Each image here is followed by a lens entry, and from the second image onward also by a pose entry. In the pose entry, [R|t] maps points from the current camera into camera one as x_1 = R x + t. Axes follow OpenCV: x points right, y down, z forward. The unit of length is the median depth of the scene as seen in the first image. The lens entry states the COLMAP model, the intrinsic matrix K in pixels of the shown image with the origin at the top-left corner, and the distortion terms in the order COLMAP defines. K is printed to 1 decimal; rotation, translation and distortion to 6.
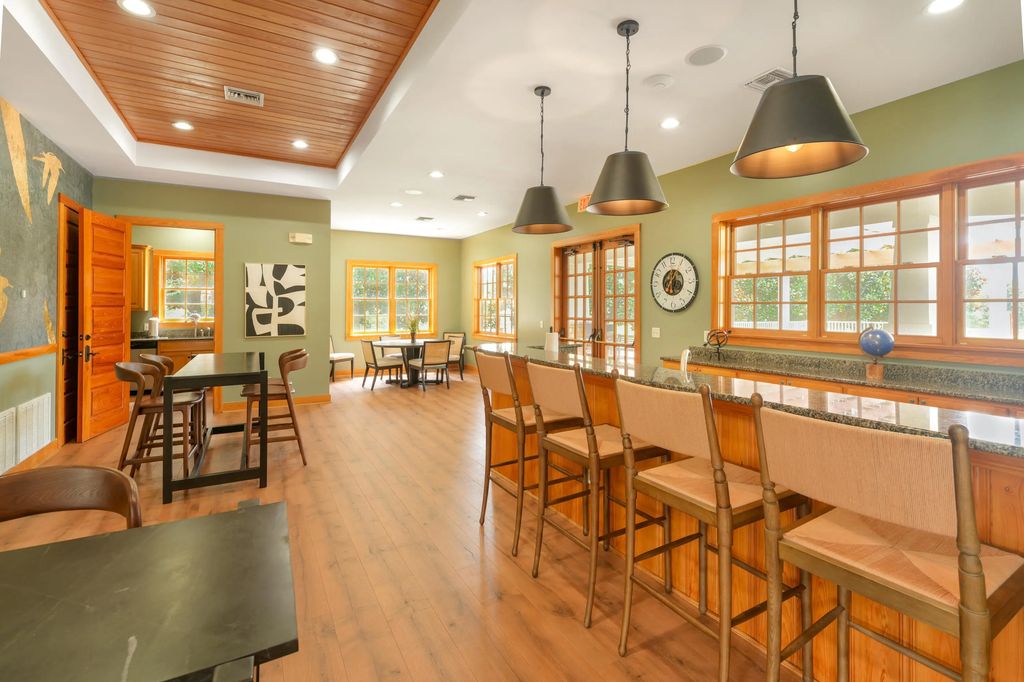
lens RADIAL K [[463.4, 0, 519.3], [0, 463.4, 305.0], [0, 0, 1]] dist [0.002682, 0.000272]
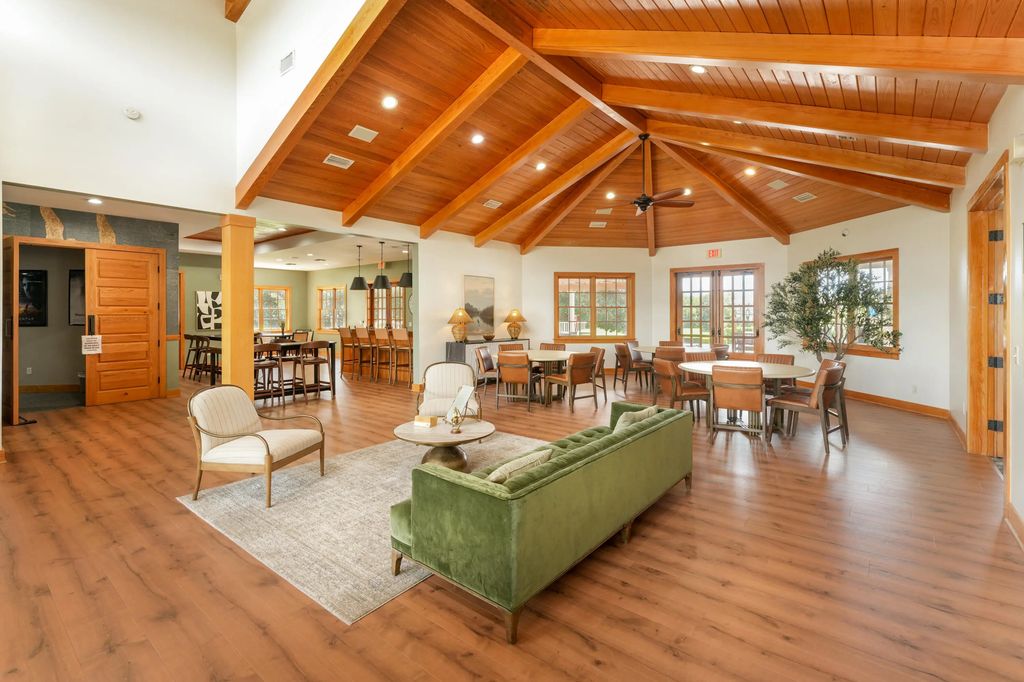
lens RADIAL K [[463.4, 0, 513.9], [0, 463.4, 315.3], [0, 0, 1]] dist [0.002682, 0.000272]
pose [[0.934736, -0.003972, 0.355321, -0.047699], [0.001560, 0.999974, 0.007075, -0.002798], [-0.355340, -0.006059, 0.934717, -1.218135]]
